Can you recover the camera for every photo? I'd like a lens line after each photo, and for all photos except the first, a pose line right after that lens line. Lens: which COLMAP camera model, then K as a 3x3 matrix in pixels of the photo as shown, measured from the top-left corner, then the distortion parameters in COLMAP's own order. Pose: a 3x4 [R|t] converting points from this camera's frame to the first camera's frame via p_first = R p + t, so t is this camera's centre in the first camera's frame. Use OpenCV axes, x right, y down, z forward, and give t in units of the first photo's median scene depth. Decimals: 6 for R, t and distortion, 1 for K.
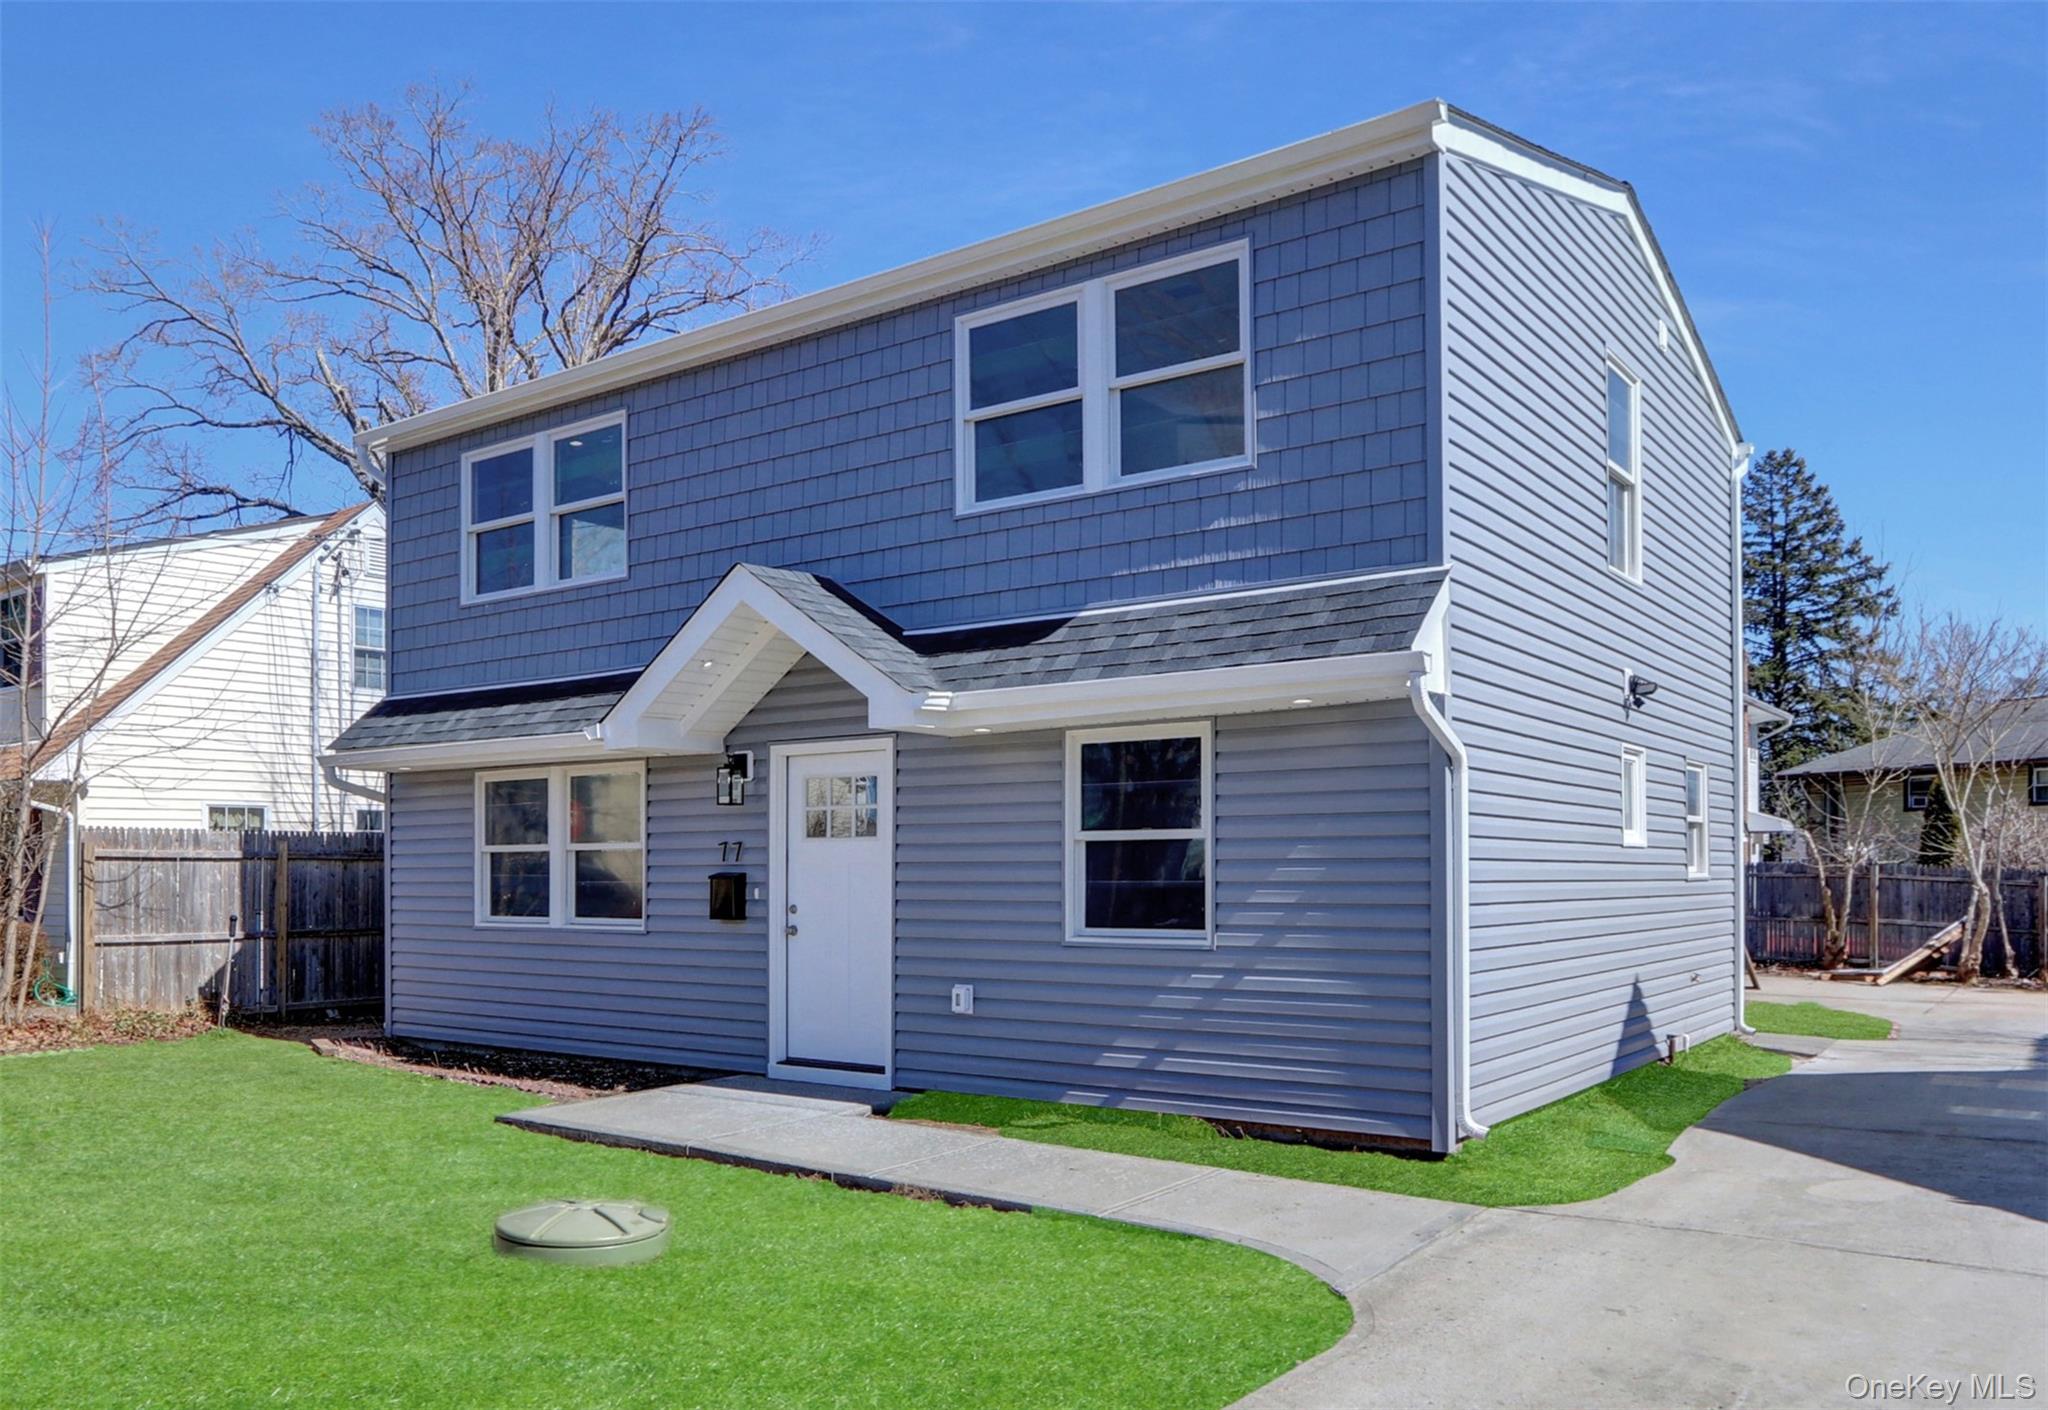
lens RADIAL K [[1718.3, 0, 1023.9], [0, 1718.3, 852.5], [0, 0, 1]] dist [0.000940, -0.001052]
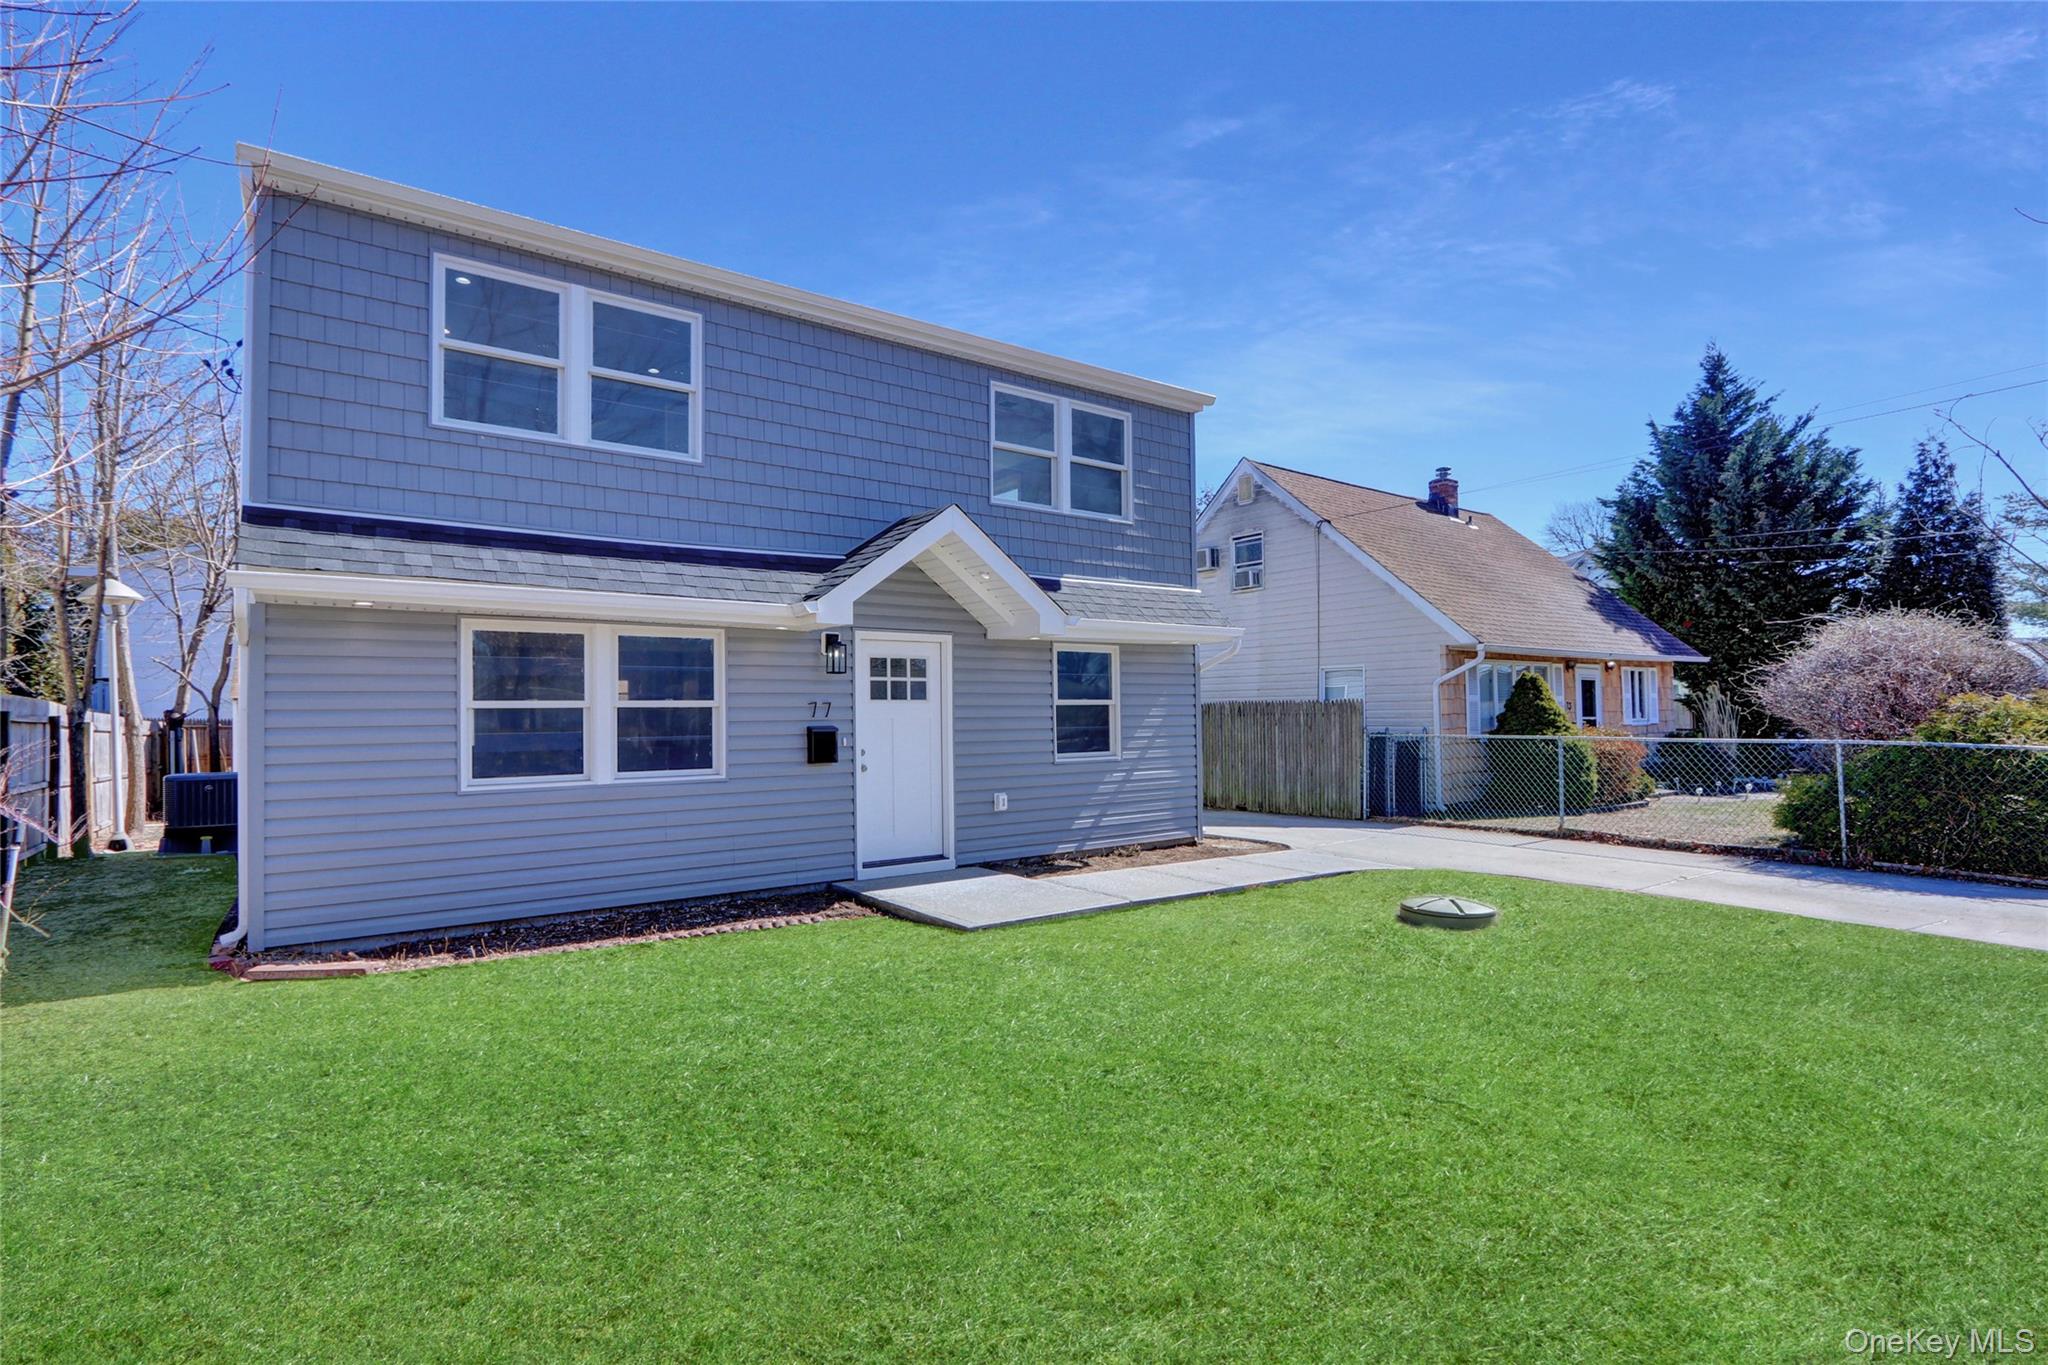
lens RADIAL K [[966.3, 0, 1021.6], [0, 966.3, 703.3], [0, 0, 1]] dist [0.001254, -0.000029]
pose [[0.261256, 0.019057, 0.965081, -0.765241], [0.005939, 0.999754, -0.021350, 0.010258], [-0.965251, 0.011310, 0.261079, 0.624171]]
